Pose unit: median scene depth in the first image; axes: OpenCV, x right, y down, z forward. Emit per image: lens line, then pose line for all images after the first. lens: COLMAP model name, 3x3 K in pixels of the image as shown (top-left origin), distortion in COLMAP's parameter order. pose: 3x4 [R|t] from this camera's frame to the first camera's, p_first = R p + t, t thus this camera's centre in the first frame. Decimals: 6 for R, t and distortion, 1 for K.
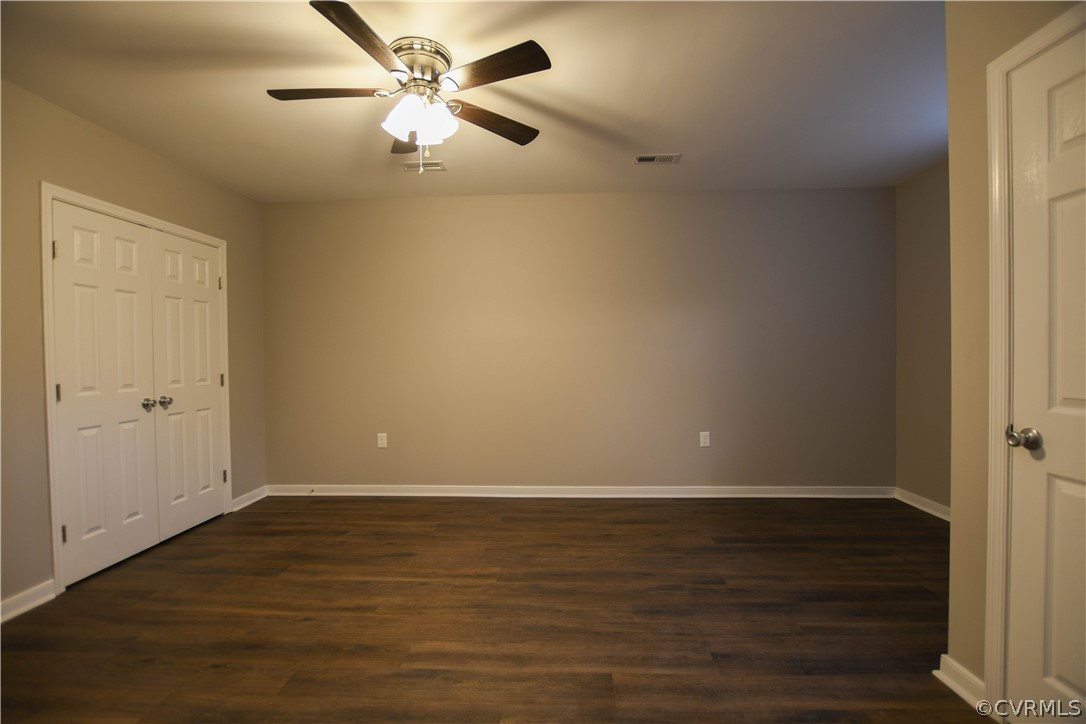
lens RADIAL K [[479.6, 0, 543.0], [0, 479.6, 362.0], [0, 0, 1]] dist [-0.023015, 0.000520]
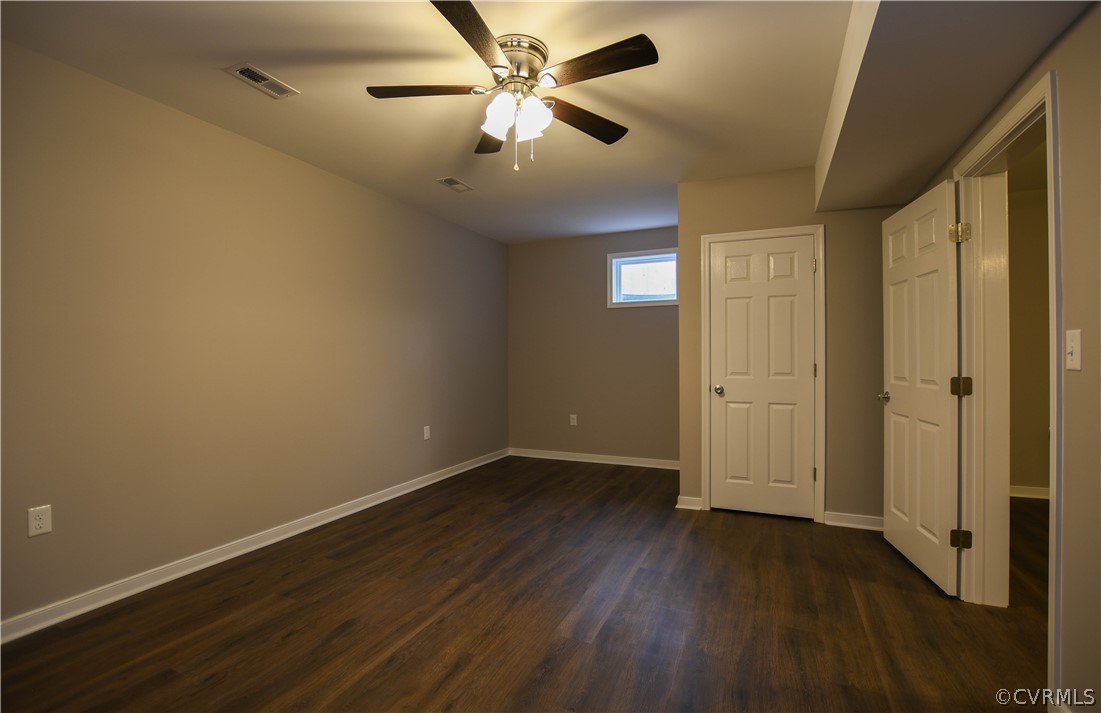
lens RADIAL K [[498.6, 0, 545.0], [0, 498.6, 353.3], [0, 0, 1]] dist [-0.019601, 0.000287]
pose [[0.361404, 0.017584, 0.932244, -0.977289], [0.012359, 0.999644, -0.023646, 0.010591], [-0.932327, 0.020067, 0.361058, 0.478448]]
